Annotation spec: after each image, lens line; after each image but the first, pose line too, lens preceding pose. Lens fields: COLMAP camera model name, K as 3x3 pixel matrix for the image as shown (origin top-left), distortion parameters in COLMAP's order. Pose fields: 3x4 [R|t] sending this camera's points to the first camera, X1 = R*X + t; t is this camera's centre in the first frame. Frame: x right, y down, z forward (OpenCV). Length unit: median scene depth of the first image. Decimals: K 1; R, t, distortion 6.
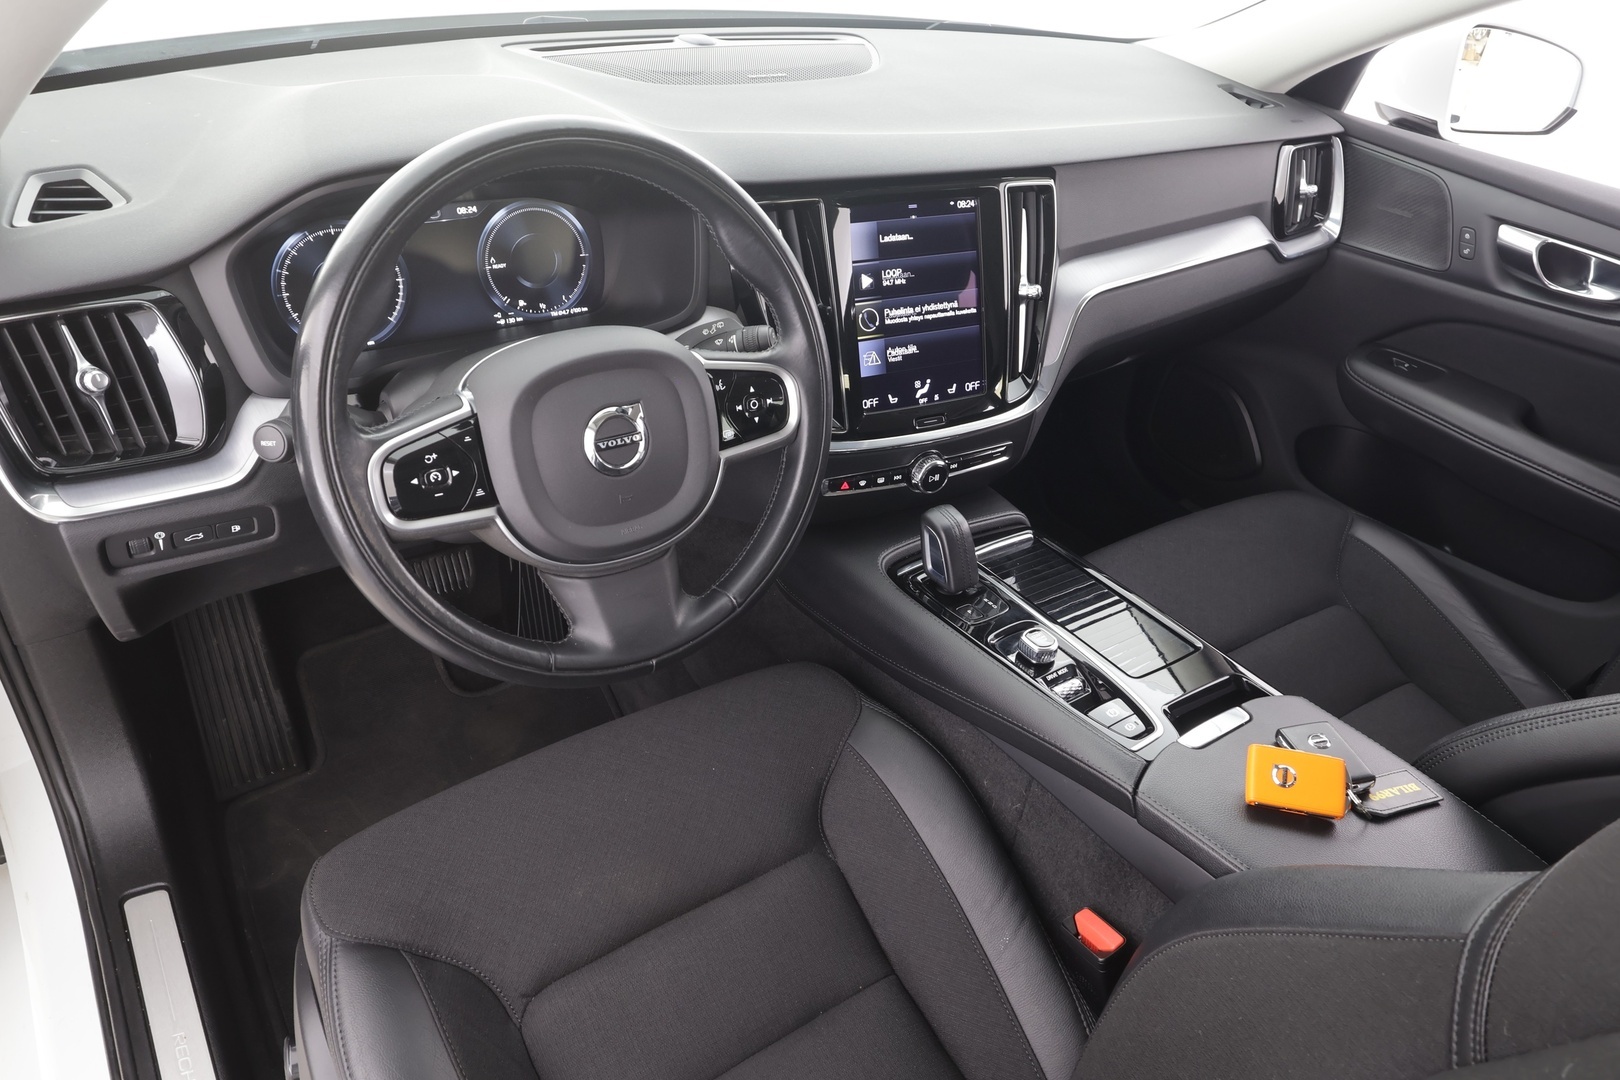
lens RADIAL K [[1086.1, 0, 811.8], [0, 1086.1, 542.7], [0, 0, 1]] dist [-0.000314, -0.001712]
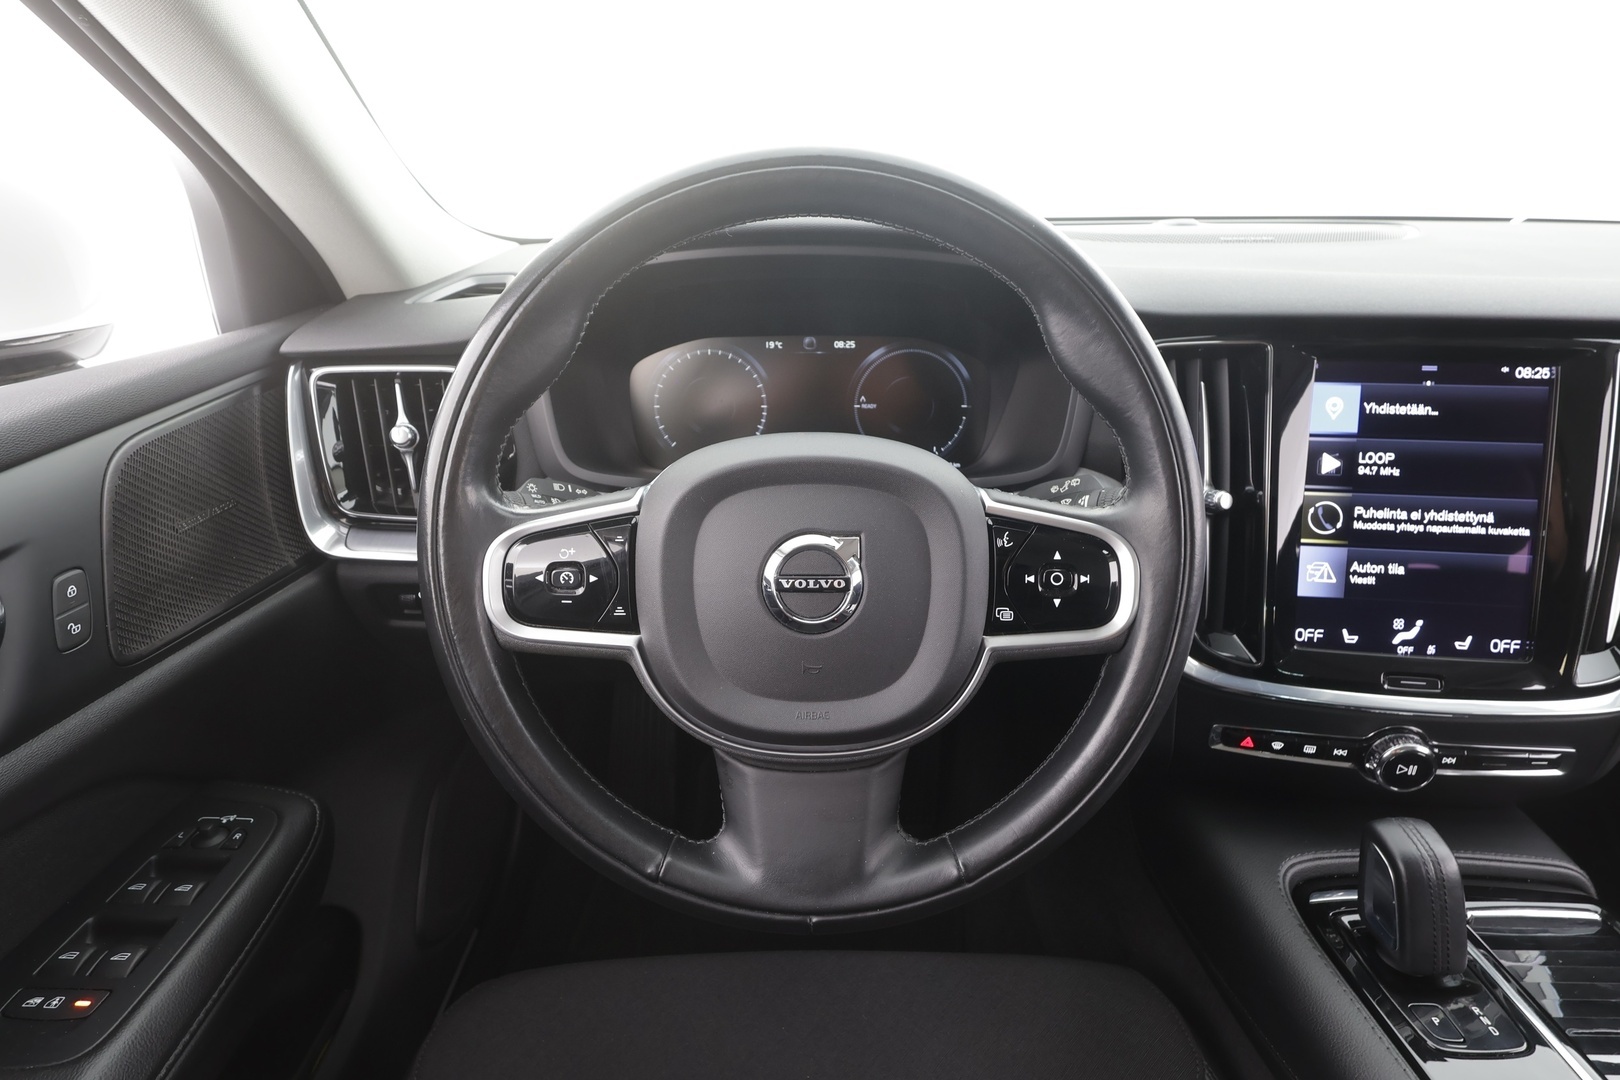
lens RADIAL K [[805.4, 0, 811.6], [0, 805.4, 544.7], [0, 0, 1]] dist [-0.000023, 0.001079]
pose [[0.818105, 0.149543, -0.555284, 0.071527], [-0.259770, 0.957567, -0.124840, -0.037069], [0.513053, 0.246378, 0.822237, 0.401005]]
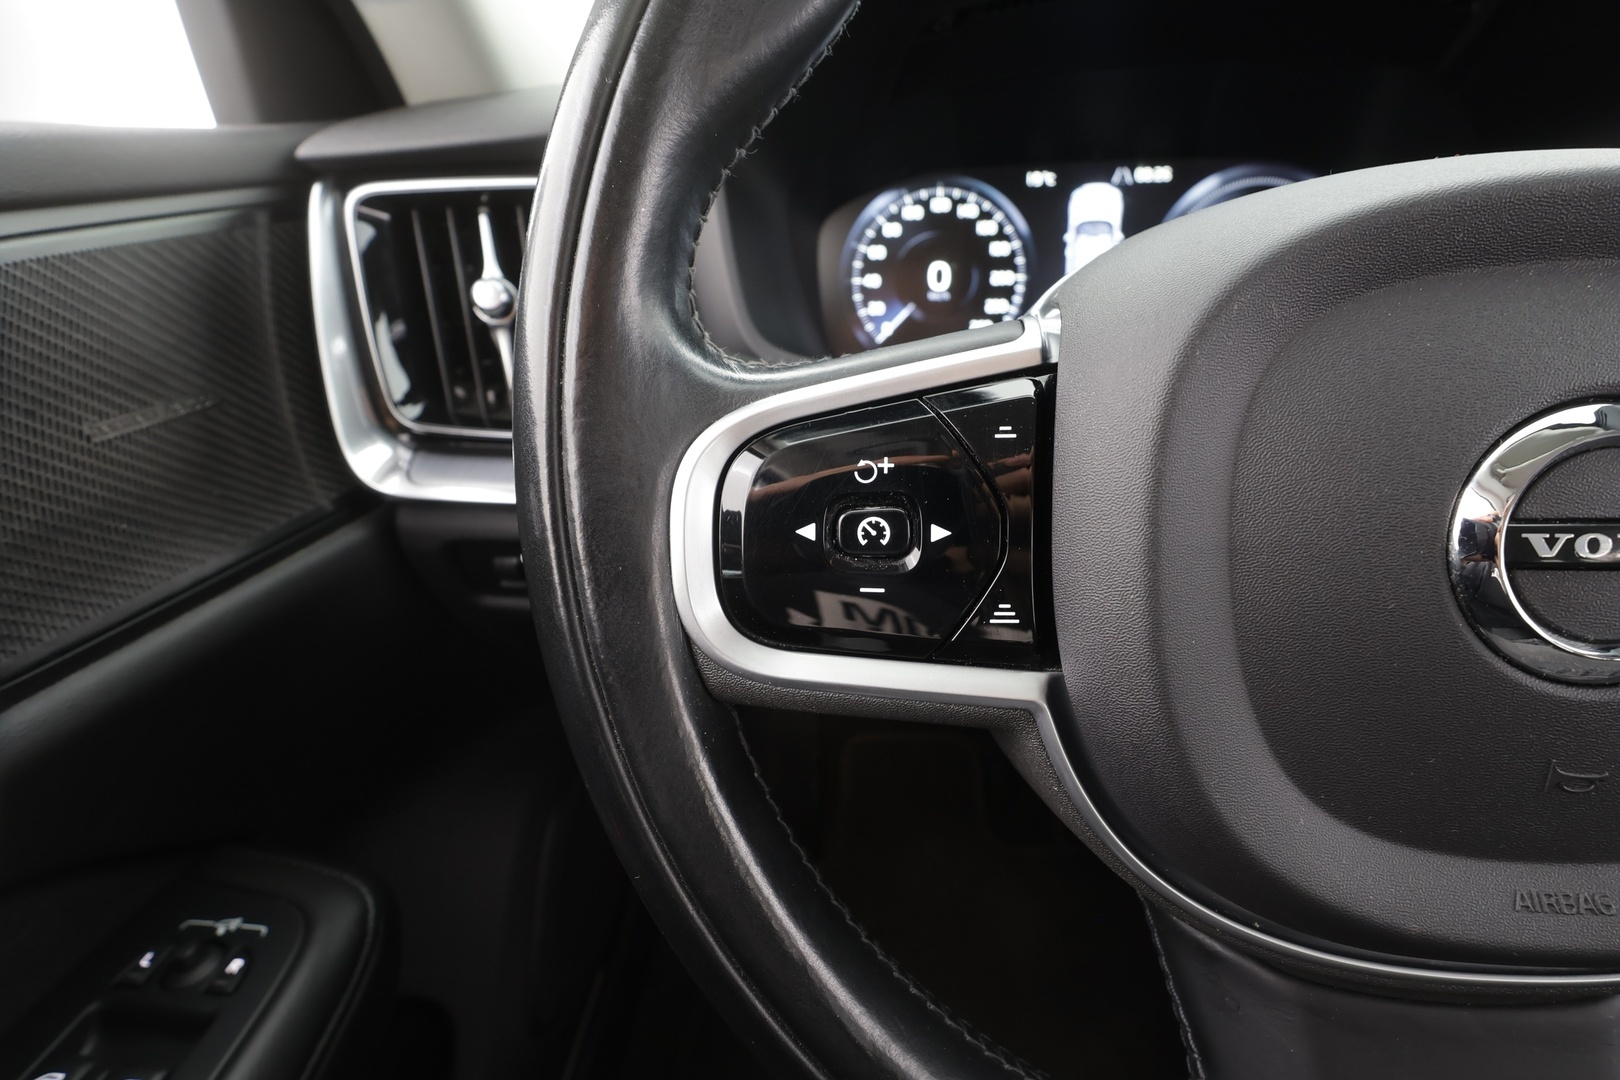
lens RADIAL K [[749.9, 0, 810.2], [0, 749.9, 541.8], [0, 0, 1]] dist [-0.008119, 0.004914]
pose [[0.765544, 0.182286, -0.617020, -0.148978], [-0.270824, 0.961221, -0.052042, -0.026903], [0.583606, 0.206944, 0.785225, 0.537524]]
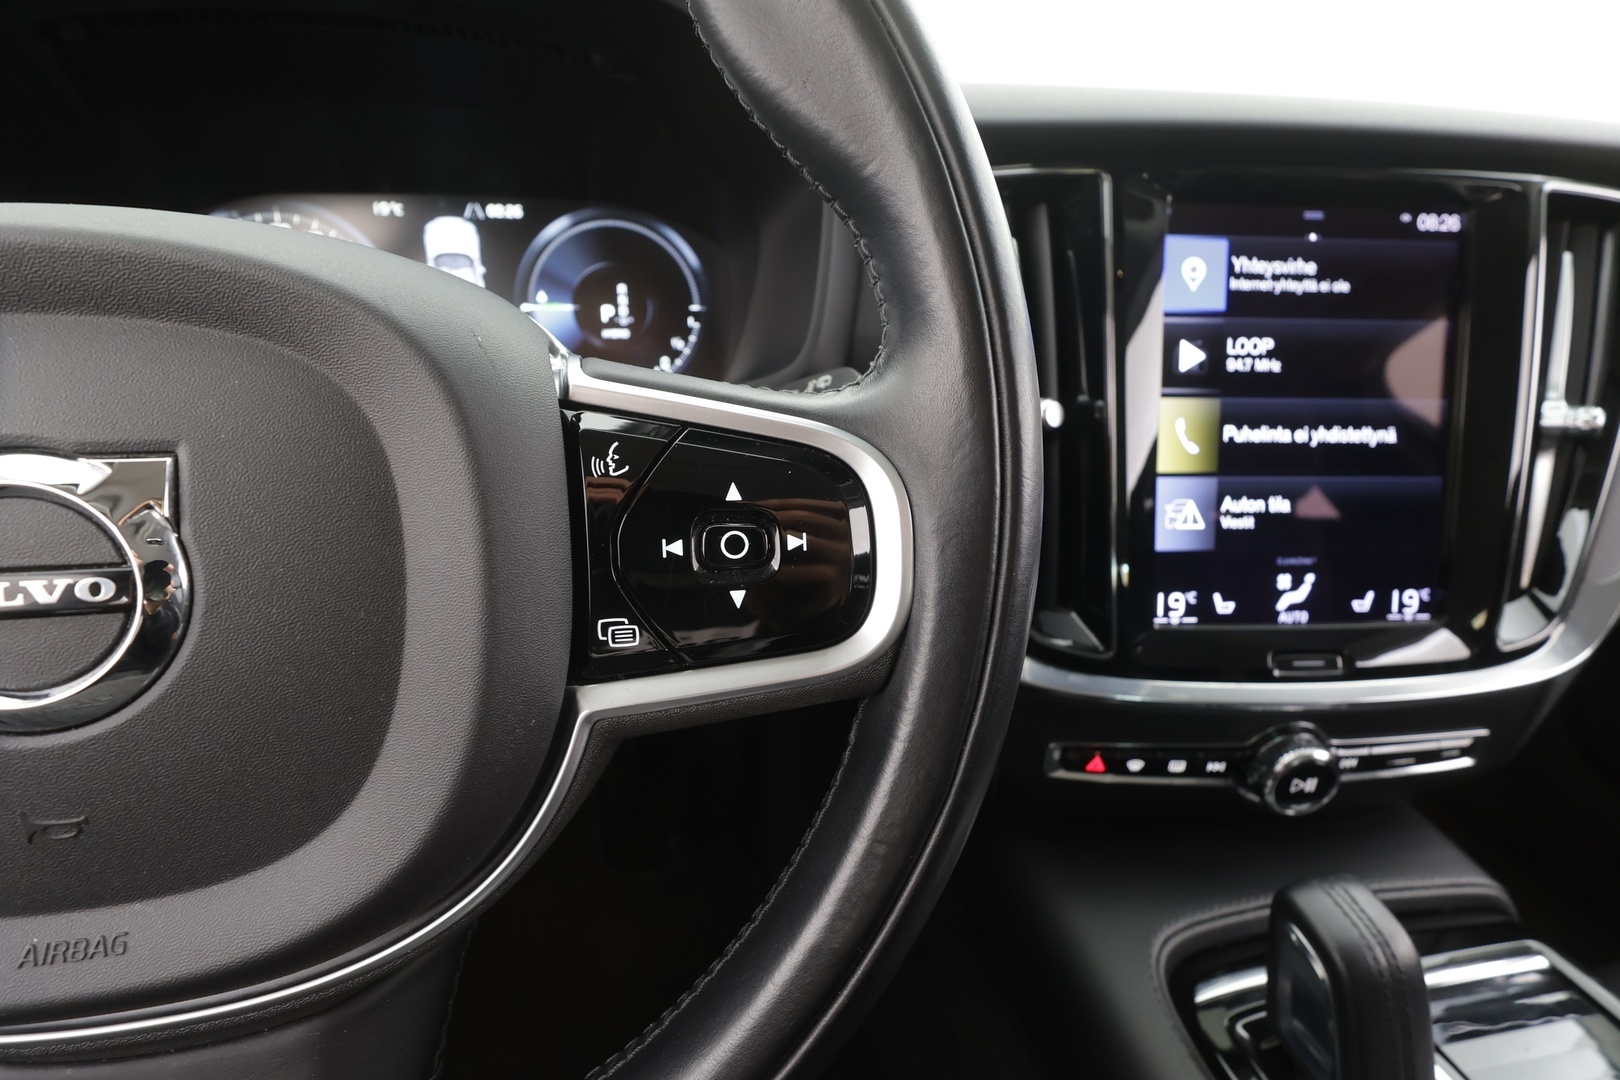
lens RADIAL K [[749.9, 0, 813.5], [0, 749.9, 536.3], [0, 0, 1]] dist [-0.008119, 0.004914]
pose [[0.915623, 0.112813, -0.385886, 0.033336], [-0.182817, 0.971681, -0.149714, -0.079873], [0.358068, 0.207628, 0.910317, 0.636958]]
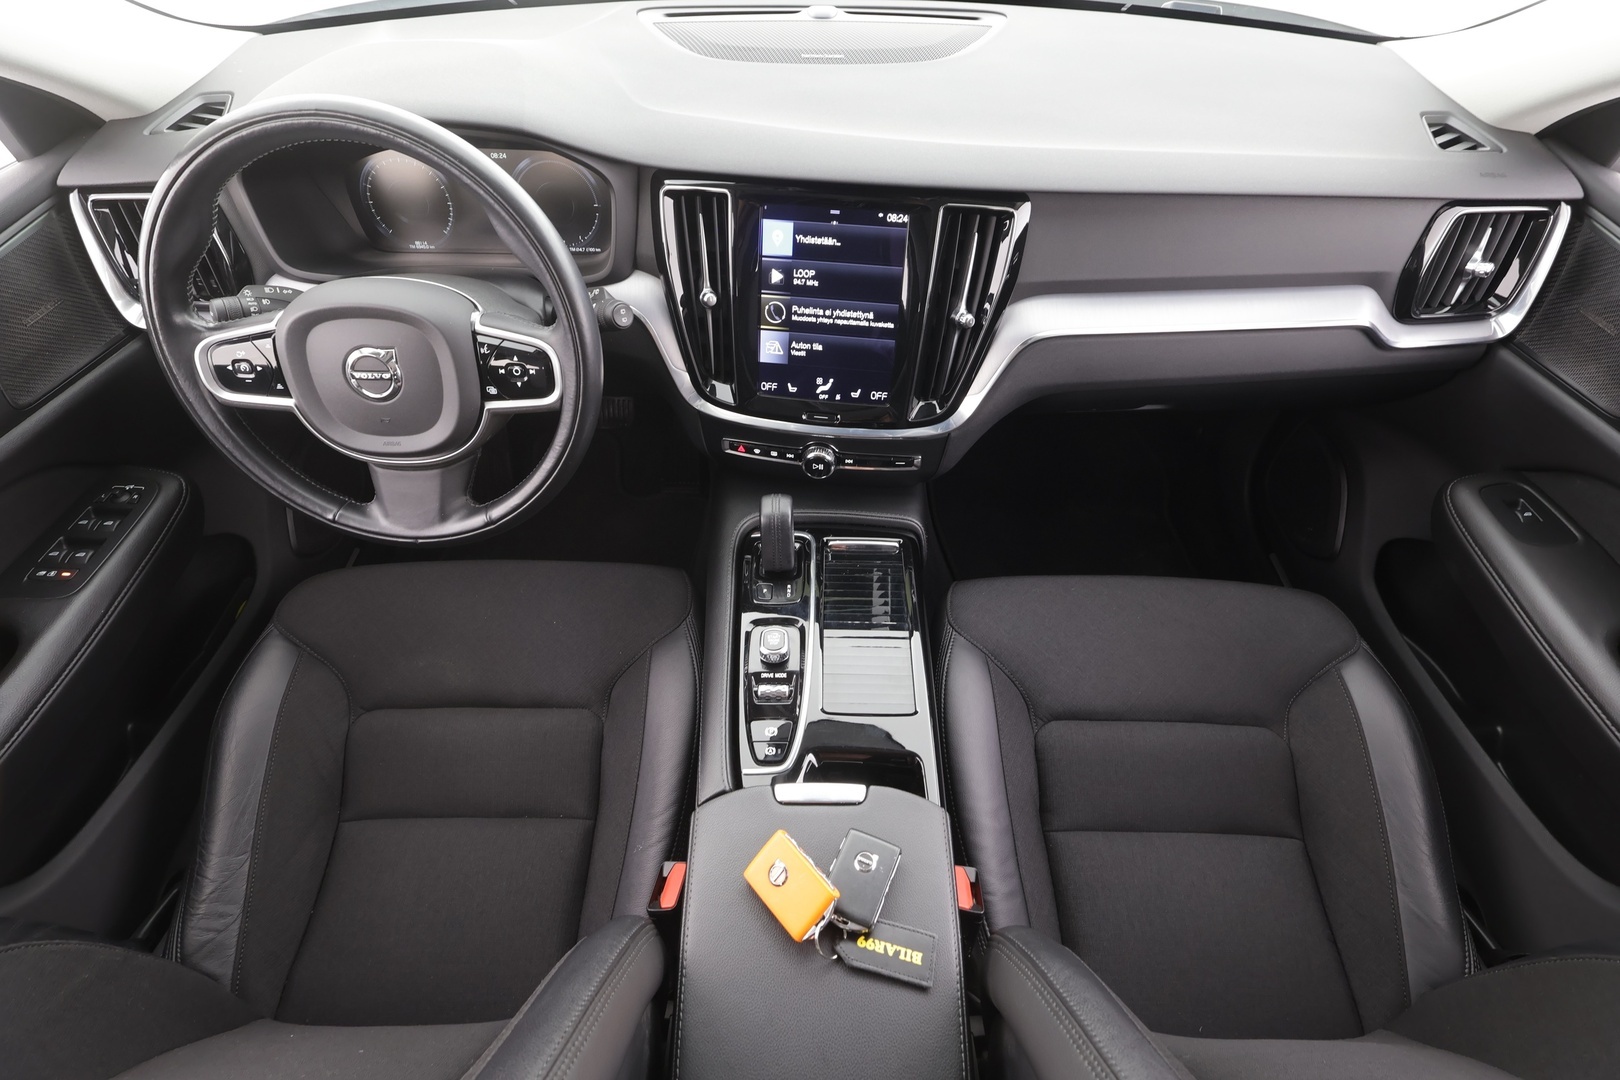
lens RADIAL K [[749.9, 0, 811.5], [0, 749.9, 541.5], [0, 0, 1]] dist [-0.008119, 0.004914]
pose [[0.818239, 0.373684, -0.436858, 0.492044], [-0.272654, 0.921267, 0.277358, -0.208973], [0.506106, -0.107834, 0.855703, 0.342059]]
